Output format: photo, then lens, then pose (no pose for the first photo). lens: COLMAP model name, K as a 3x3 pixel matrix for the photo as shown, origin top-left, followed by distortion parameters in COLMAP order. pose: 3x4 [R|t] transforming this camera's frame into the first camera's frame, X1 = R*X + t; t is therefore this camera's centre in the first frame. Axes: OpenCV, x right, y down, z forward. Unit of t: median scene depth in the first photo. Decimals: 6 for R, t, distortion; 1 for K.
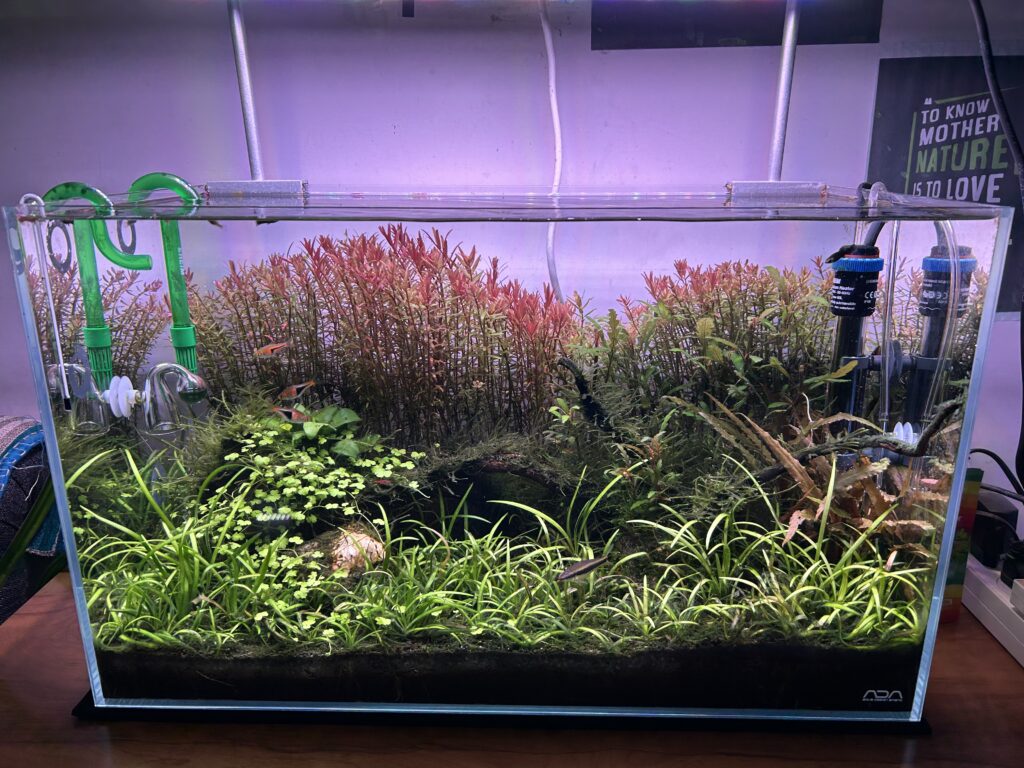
lens RADIAL K [[793.5, 0, 507.7], [0, 793.5, 383.3], [0, 0, 1]] dist [-0.048267, 0.066994]
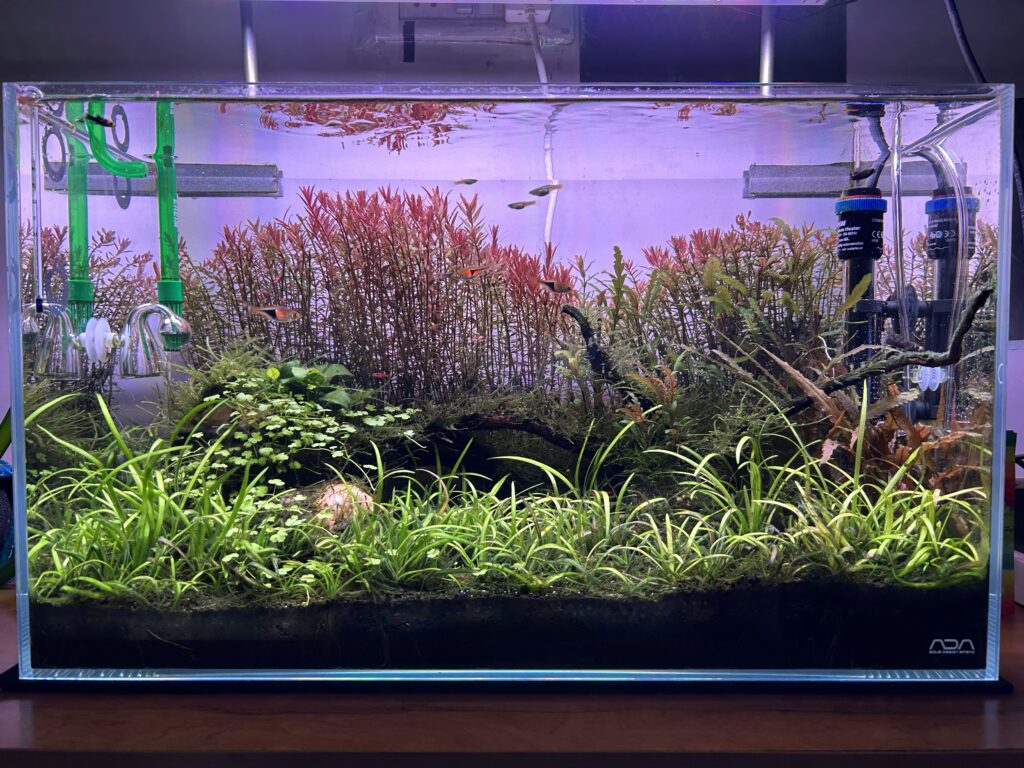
lens RADIAL K [[782.0, 0, 503.5], [0, 782.0, 385.5], [0, 0, 1]] dist [-0.007527, 0.004217]
pose [[0.999715, 0.002170, 0.023787, -0.032429], [0.003824, 0.968476, -0.249077, 0.319394], [-0.023577, 0.249096, 0.968192, 0.110688]]
